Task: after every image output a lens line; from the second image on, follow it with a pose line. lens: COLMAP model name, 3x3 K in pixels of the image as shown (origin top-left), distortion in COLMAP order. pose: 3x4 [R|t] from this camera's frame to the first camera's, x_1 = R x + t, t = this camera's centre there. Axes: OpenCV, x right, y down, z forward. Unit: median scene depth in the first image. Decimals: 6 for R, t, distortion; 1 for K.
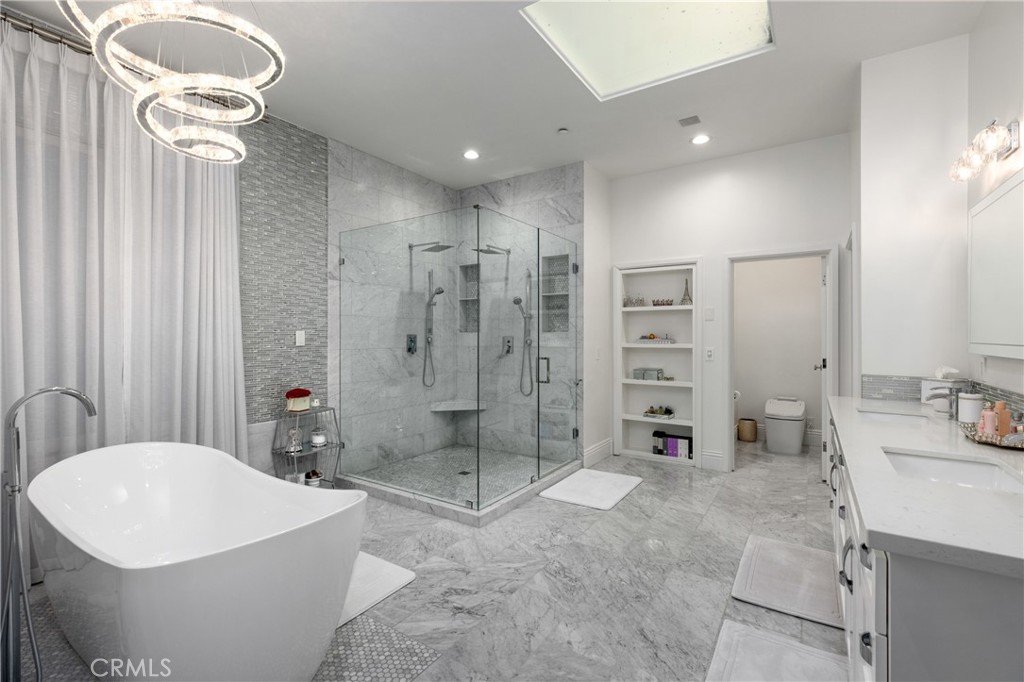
lens RADIAL K [[471.4, 0, 516.5], [0, 471.4, 338.0], [0, 0, 1]] dist [0.002854, -0.000069]
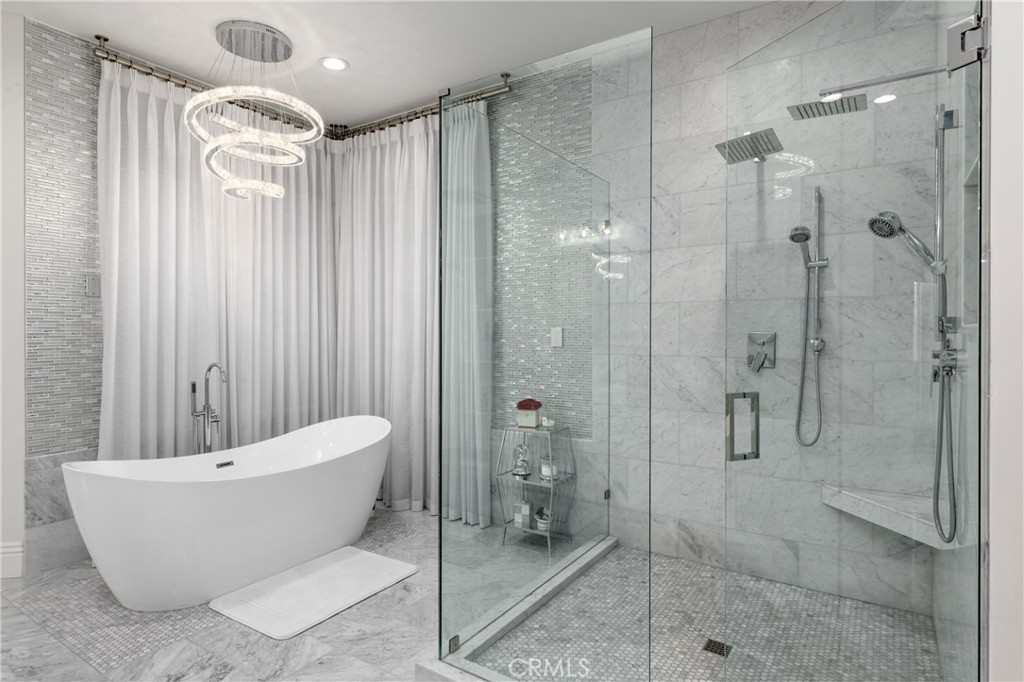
lens RADIAL K [[567.3, 0, 511.7], [0, 567.3, 336.1], [0, 0, 1]] dist [0.003159, -0.000073]
pose [[-0.029225, 0.007264, -0.999546, 0.315003], [-0.006780, 0.999949, 0.007466, -0.004818], [0.999550, 0.006995, -0.029174, 0.614915]]
